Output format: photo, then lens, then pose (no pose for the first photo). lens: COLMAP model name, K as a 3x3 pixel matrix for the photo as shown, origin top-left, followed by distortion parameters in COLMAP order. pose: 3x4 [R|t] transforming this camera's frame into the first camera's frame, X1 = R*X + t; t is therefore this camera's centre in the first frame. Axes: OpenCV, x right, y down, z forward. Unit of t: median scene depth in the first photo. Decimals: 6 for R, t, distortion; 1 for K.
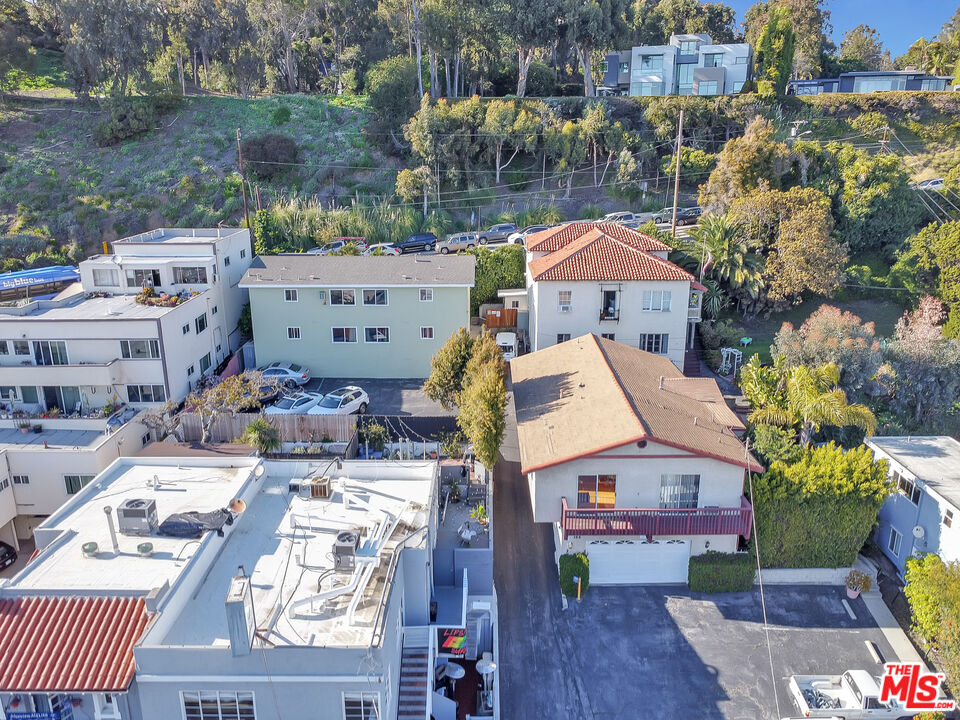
lens RADIAL K [[730.4, 0, 481.4], [0, 730.4, 352.3], [0, 0, 1]] dist [0.008921, -0.004279]
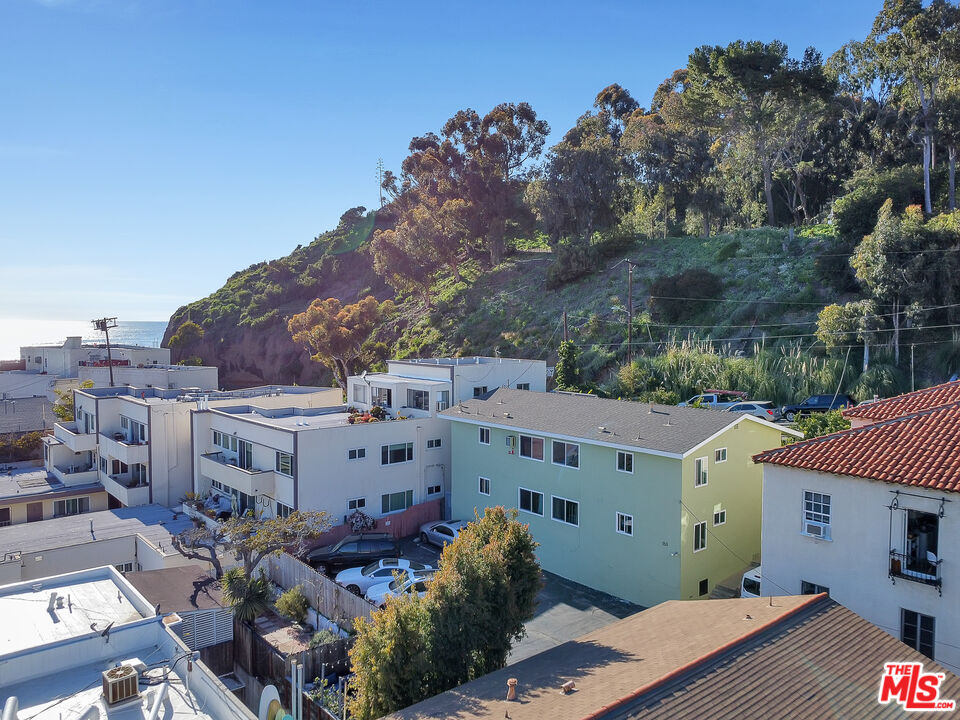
lens RADIAL K [[730.4, 0, 481.4], [0, 730.4, 352.3], [0, 0, 1]] dist [0.008921, -0.004279]
pose [[0.648521, 0.037891, -0.760253, 0.312167], [-0.218197, 0.966102, -0.137979, -0.055234], [0.729254, 0.255367, 0.634805, 0.482464]]
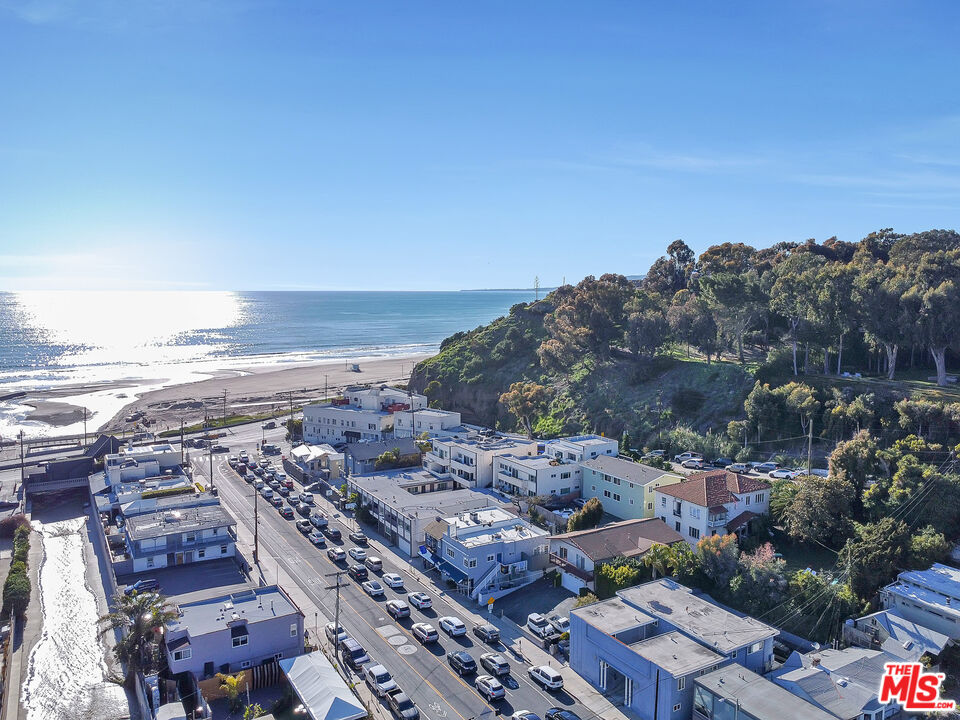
lens RADIAL K [[730.4, 0, 481.4], [0, 730.4, 352.3], [0, 0, 1]] dist [0.008921, -0.004279]
pose [[0.516755, 0.078803, -0.852499, 1.606582], [-0.245020, 0.967717, -0.059069, -0.230678], [0.820323, 0.239404, 0.519381, -0.694154]]
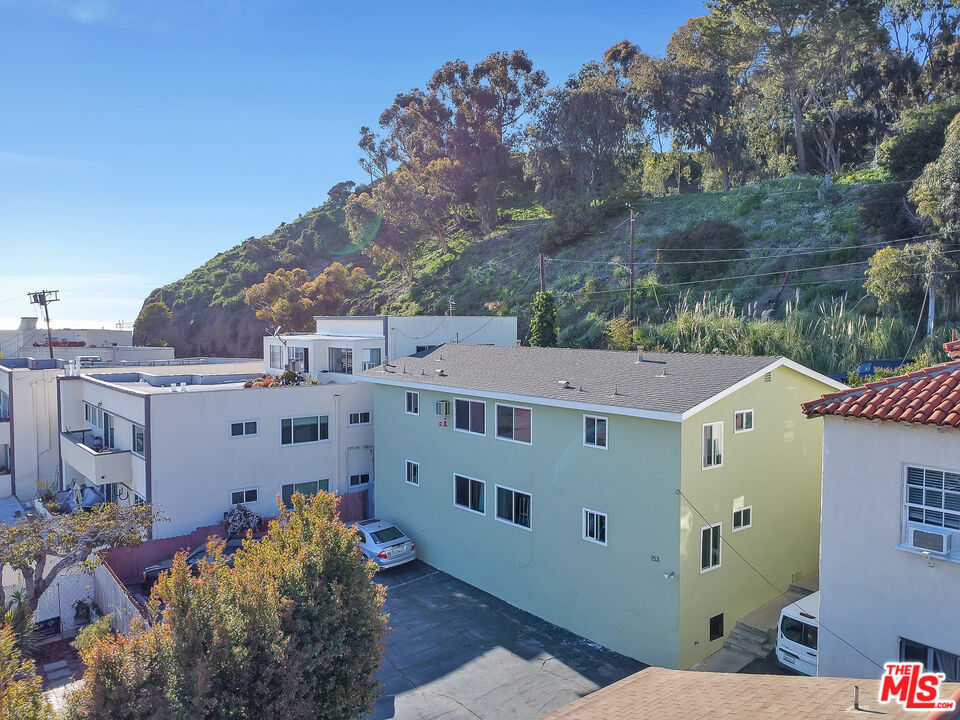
lens RADIAL K [[730.4, 0, 481.4], [0, 730.4, 352.3], [0, 0, 1]] dist [0.008921, -0.004279]
pose [[0.628486, 0.037265, -0.776927, 0.196477], [-0.222662, 0.965670, -0.133802, -0.051698], [0.745269, 0.257085, 0.615208, 0.680826]]
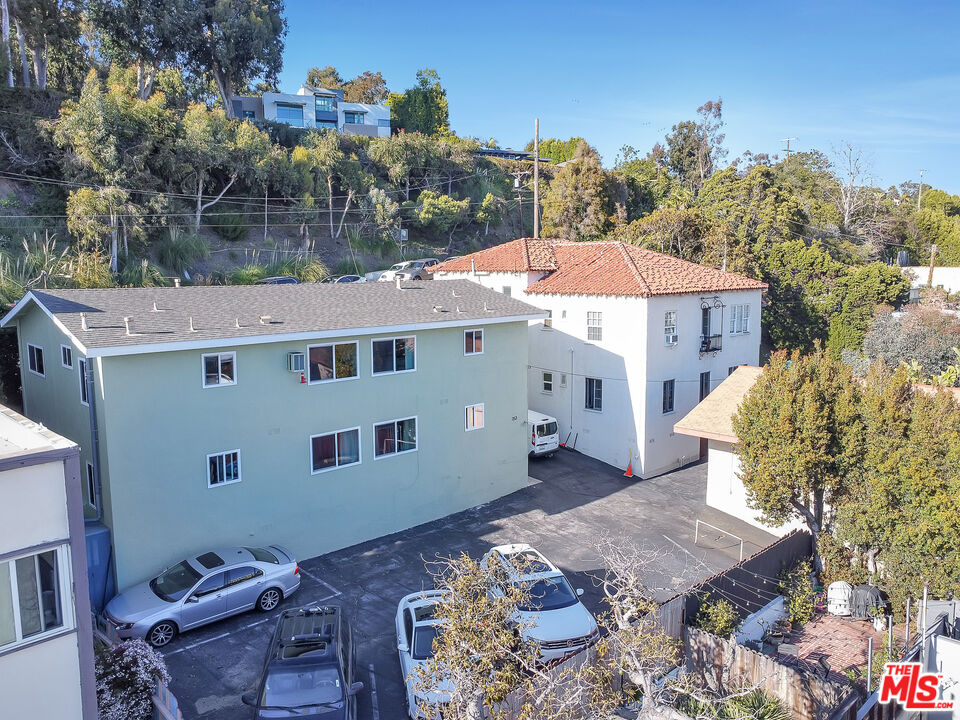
lens RADIAL K [[730.4, 0, 481.4], [0, 730.4, 352.3], [0, 0, 1]] dist [0.008921, -0.004279]
pose [[0.712371, -0.081552, 0.697049, -0.423599], [0.199895, 0.975662, -0.090141, -0.023780], [-0.672733, 0.203551, 0.711335, 0.624138]]
